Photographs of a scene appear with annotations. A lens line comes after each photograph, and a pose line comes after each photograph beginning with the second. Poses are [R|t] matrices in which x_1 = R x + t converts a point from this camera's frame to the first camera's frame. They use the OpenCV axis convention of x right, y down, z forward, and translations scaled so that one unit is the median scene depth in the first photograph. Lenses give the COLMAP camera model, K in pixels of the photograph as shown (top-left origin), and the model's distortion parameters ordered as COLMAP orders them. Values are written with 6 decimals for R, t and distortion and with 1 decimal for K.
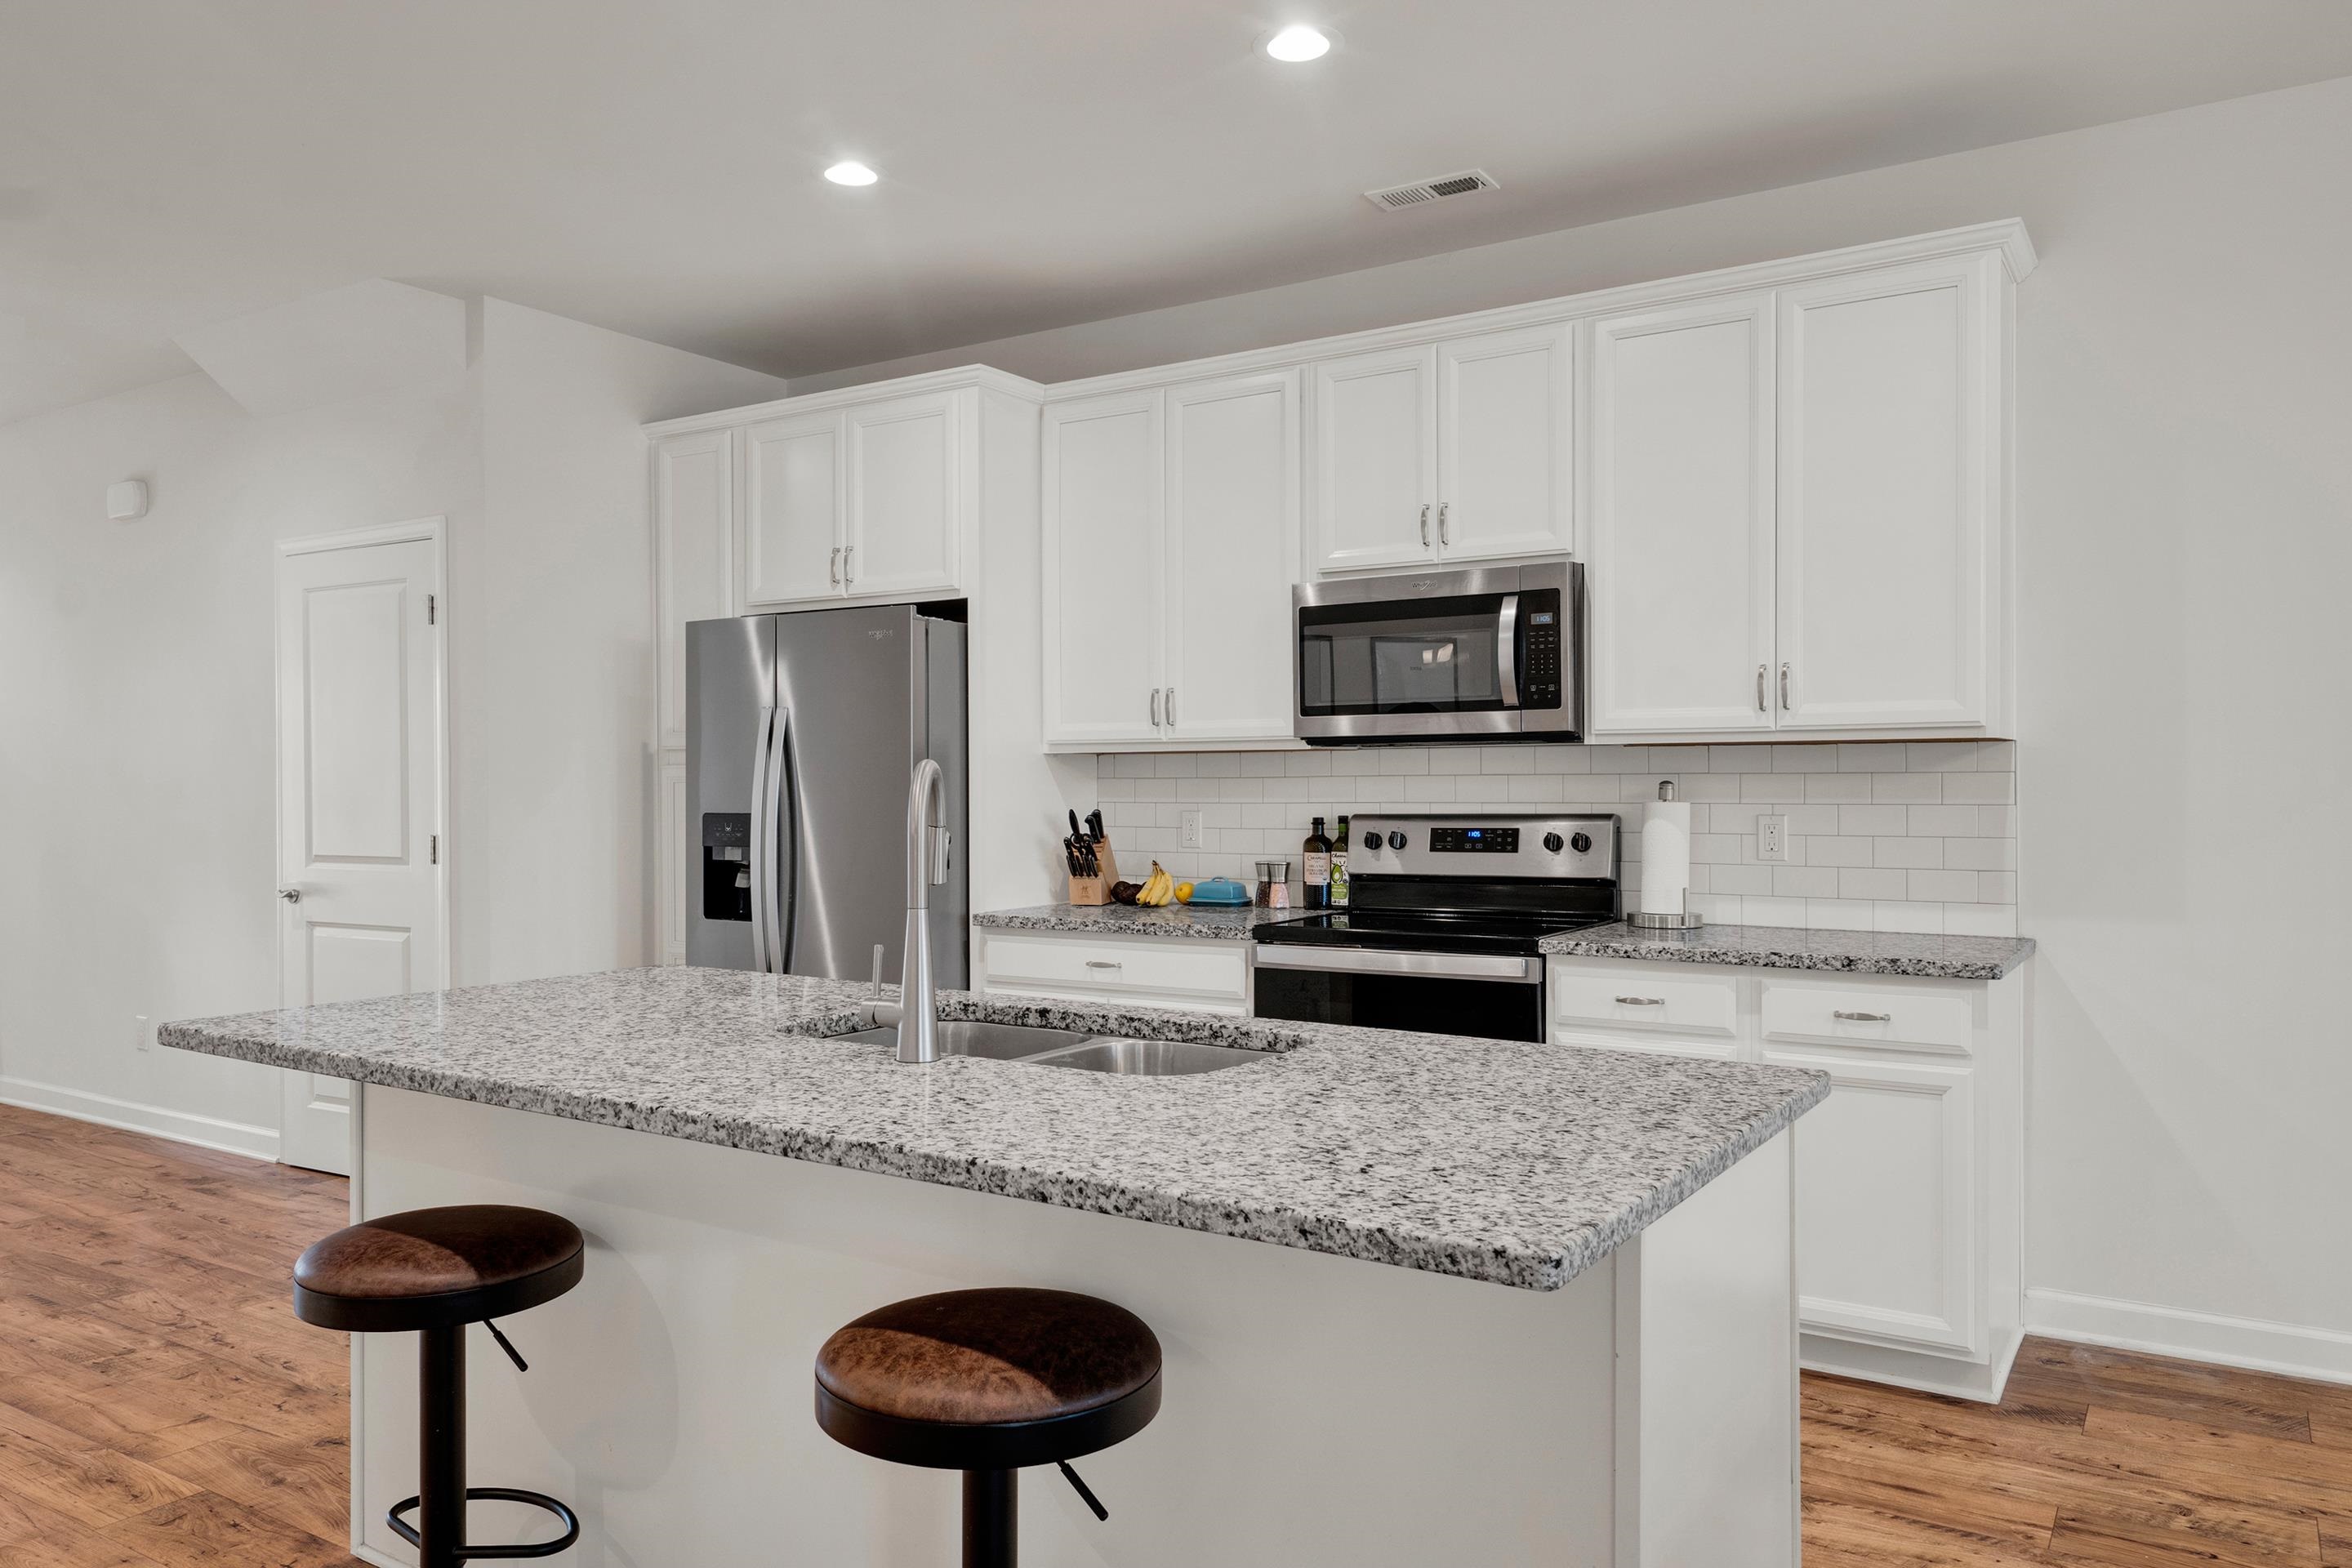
lens RADIAL K [[1656.9, 0, 1158.5], [0, 1656.9, 782.8], [0, 0, 1]] dist [0.018910, -0.006287]
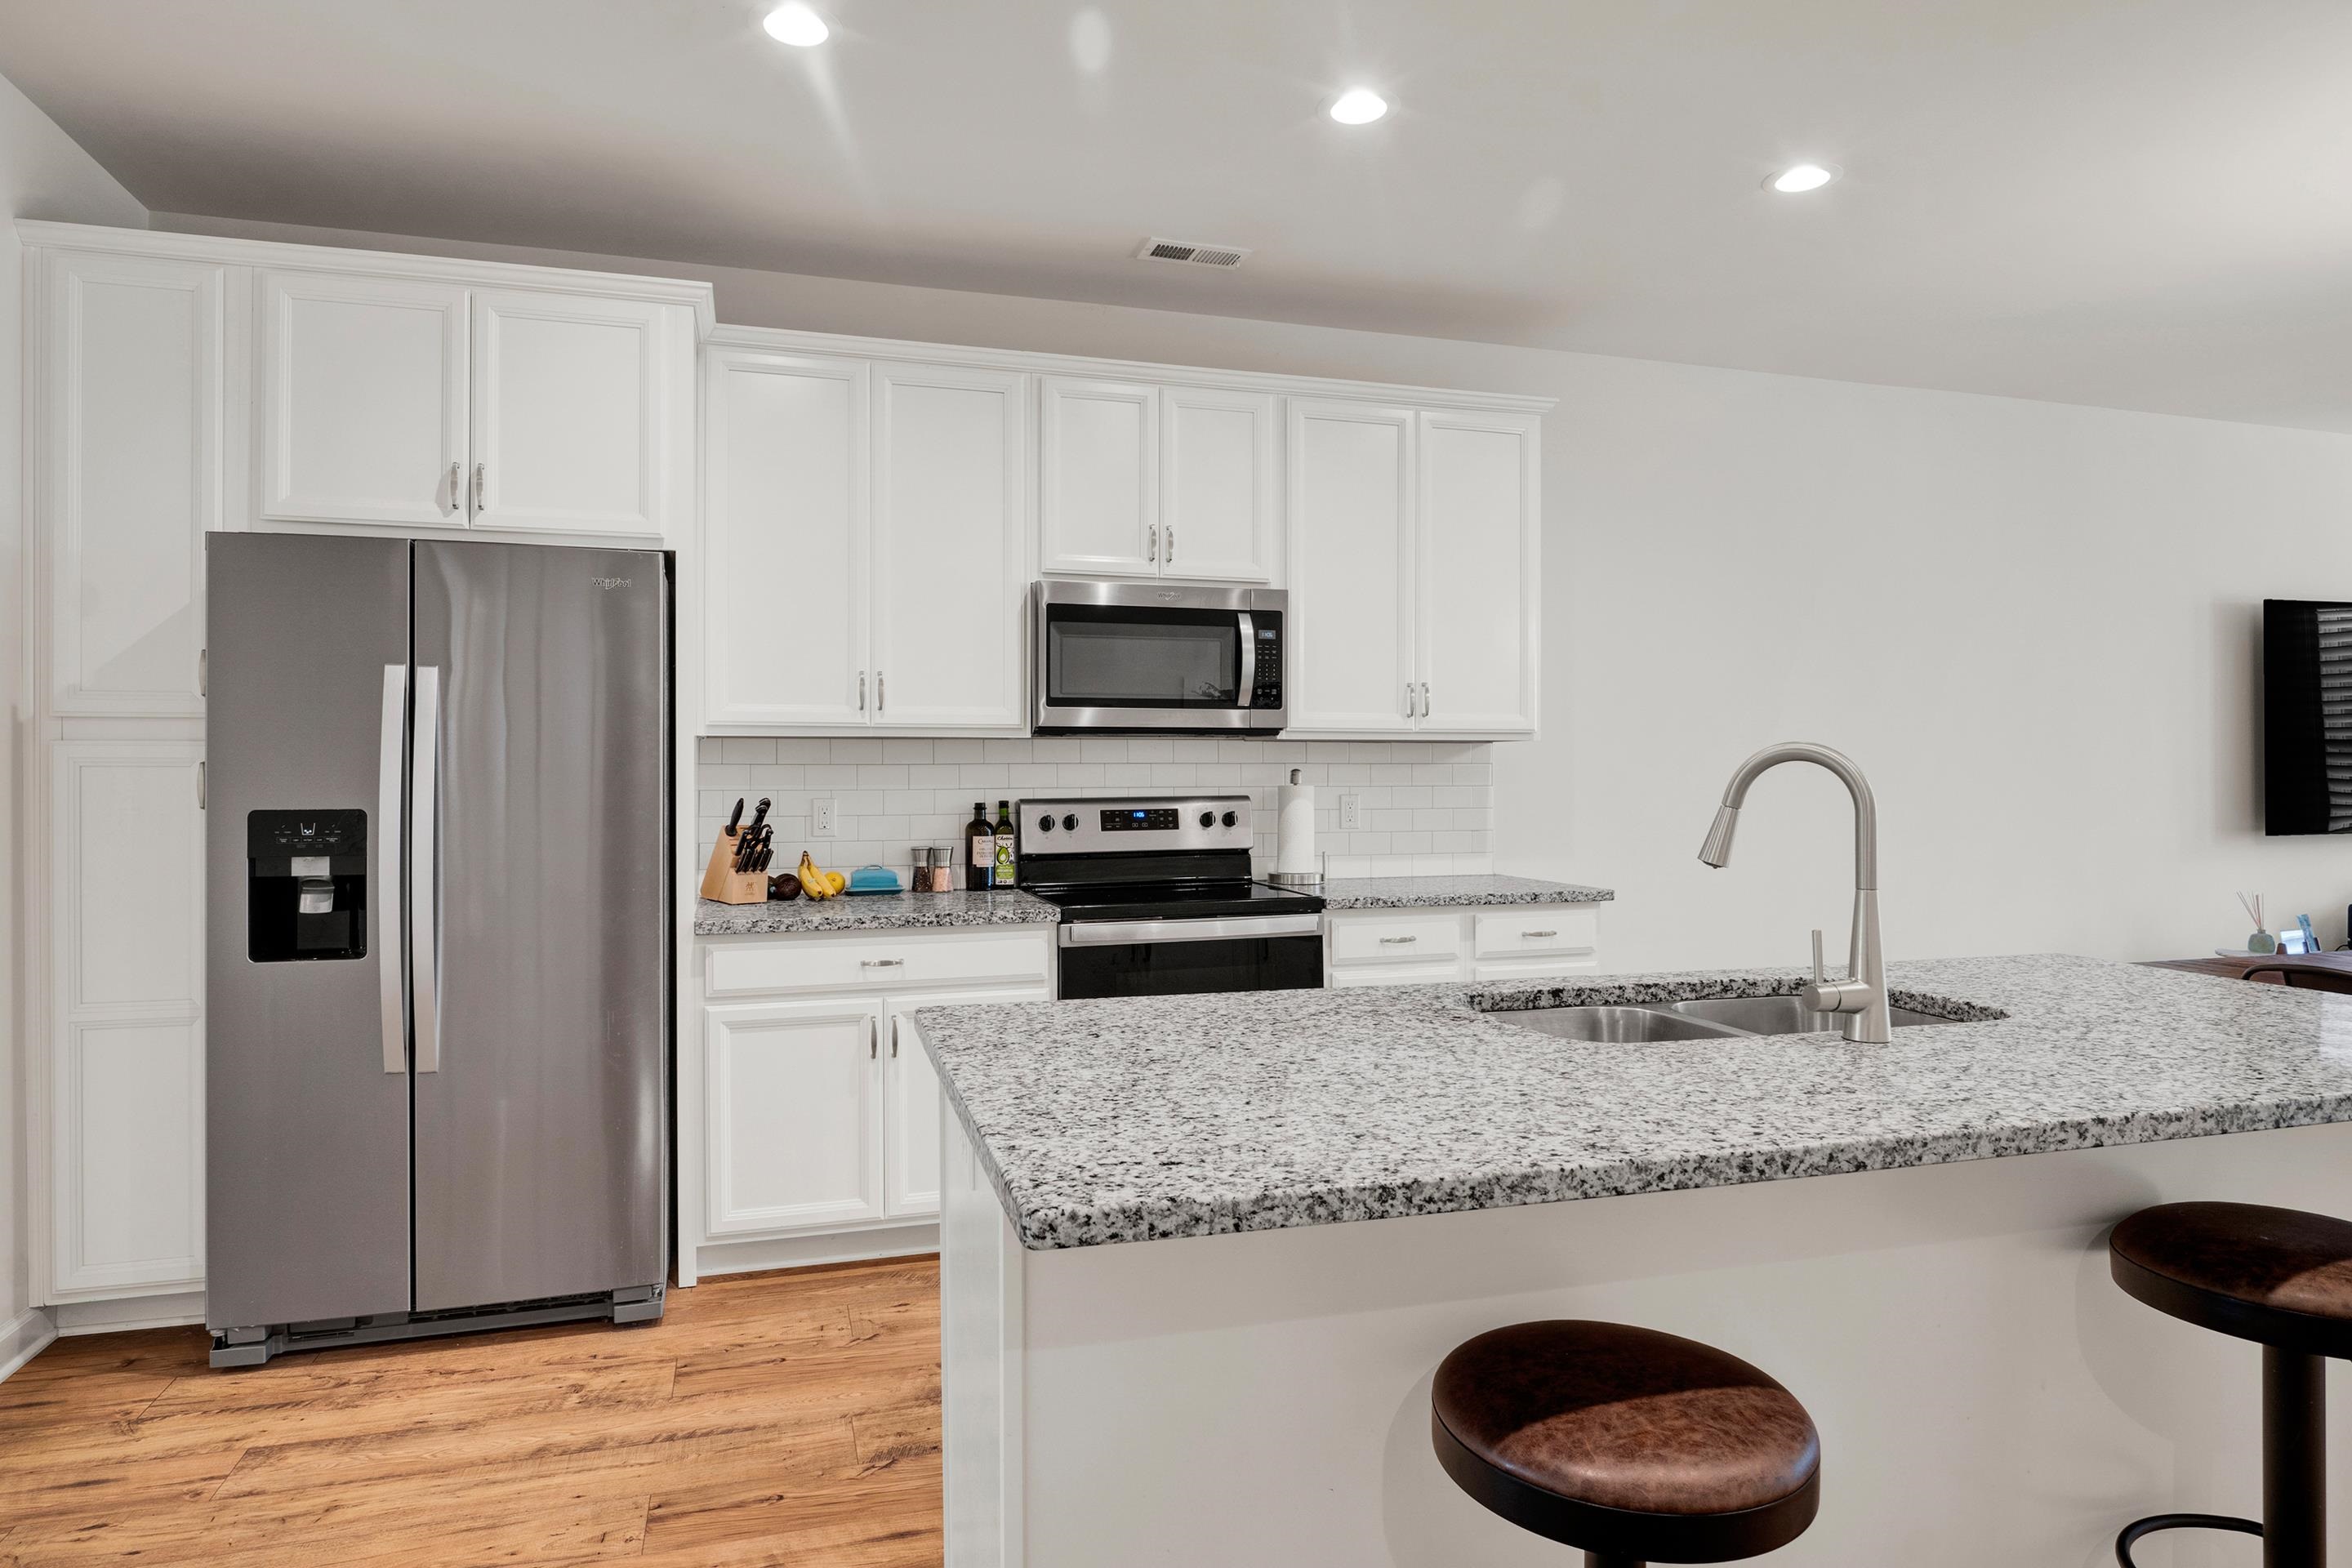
lens RADIAL K [[1331.5, 0, 1161.1], [0, 1331.5, 762.0], [0, 0, 1]] dist [-0.009393, -0.001116]
pose [[0.643193, 0.008092, 0.765661, -0.542024], [-0.001384, 0.999955, -0.009405, 0.003257], [-0.765703, 0.004989, 0.643175, 0.420120]]
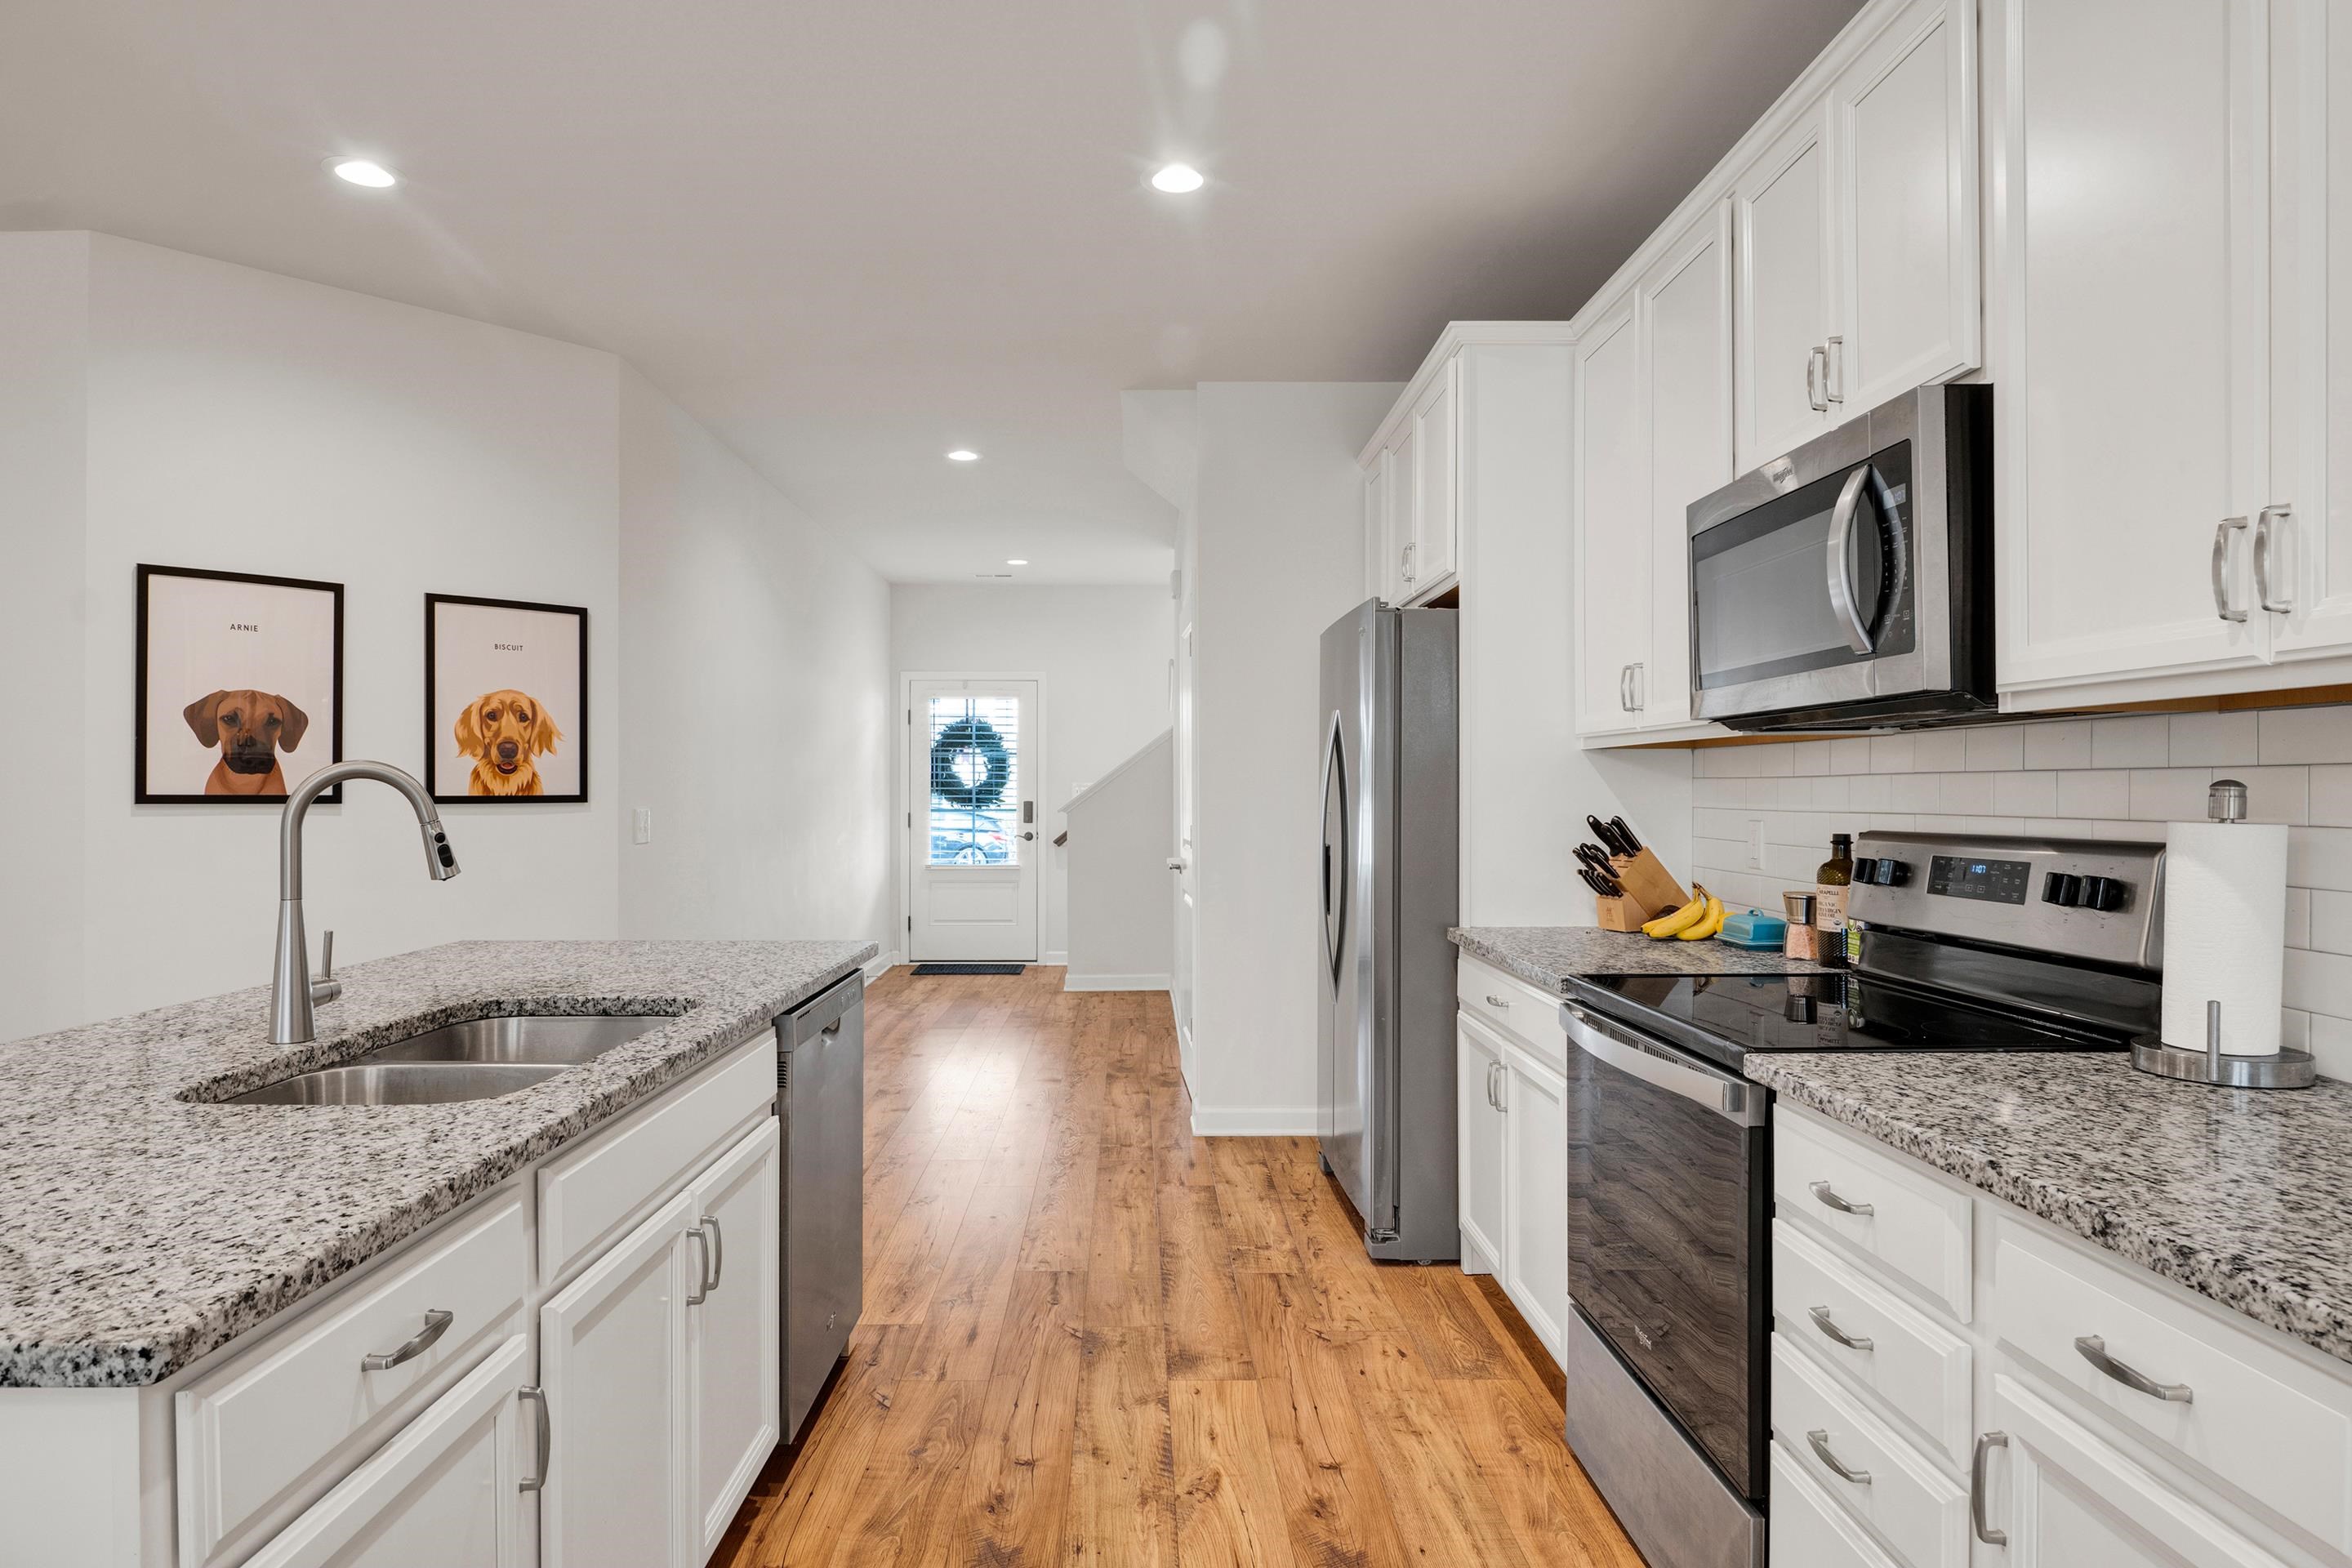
lens RADIAL K [[1331.5, 0, 1156.3], [0, 1331.5, 791.3], [0, 0, 1]] dist [-0.009393, -0.001116]
pose [[0.556659, 0.005262, -0.830725, 0.453890], [-0.002176, 0.999986, 0.004876, 0.001004], [0.830738, -0.000907, 0.556662, 0.514610]]
